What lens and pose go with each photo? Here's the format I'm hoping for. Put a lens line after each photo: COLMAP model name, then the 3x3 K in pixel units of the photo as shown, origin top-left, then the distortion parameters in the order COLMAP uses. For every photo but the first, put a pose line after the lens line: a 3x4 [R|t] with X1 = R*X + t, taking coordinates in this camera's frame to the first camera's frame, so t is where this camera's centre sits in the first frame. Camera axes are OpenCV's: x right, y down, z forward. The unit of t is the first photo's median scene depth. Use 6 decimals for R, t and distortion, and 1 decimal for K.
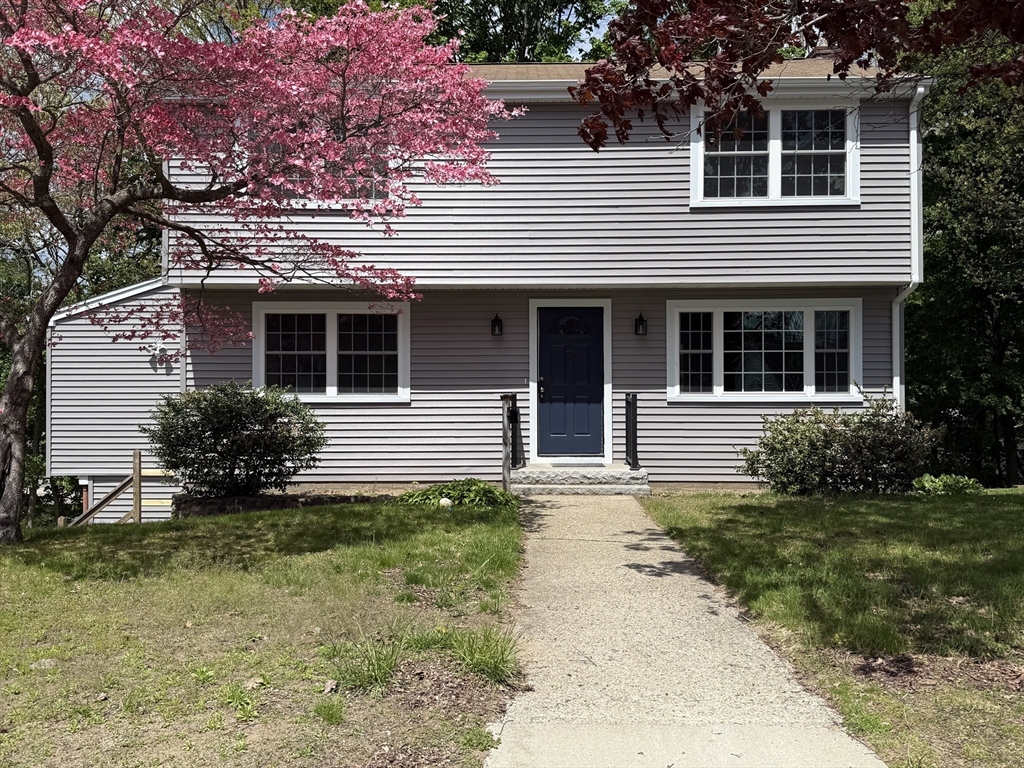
lens RADIAL K [[926.0, 0, 511.7], [0, 926.0, 389.3], [0, 0, 1]] dist [0.002870, -0.029404]
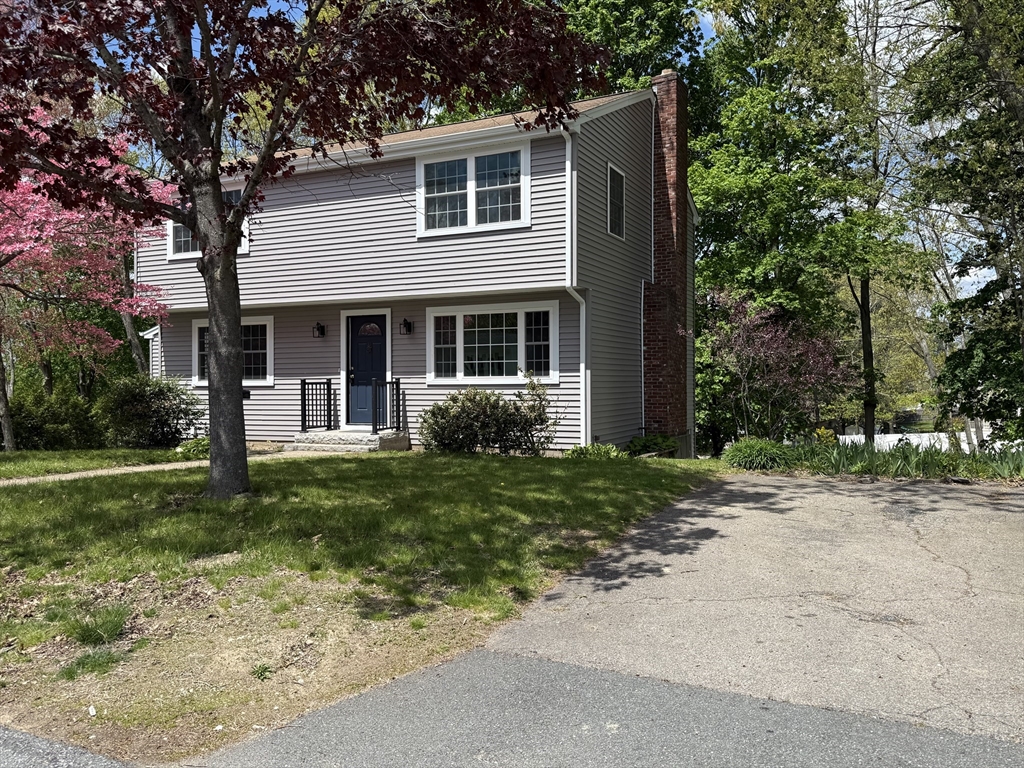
lens RADIAL K [[820.2, 0, 513.2], [0, 820.2, 381.2], [0, 0, 1]] dist [0.012999, 0.001109]
pose [[0.922433, -0.006049, -0.386109, 0.739634], [0.010731, 0.999893, 0.009972, -0.001638], [0.386008, -0.013342, 0.922399, -0.031083]]
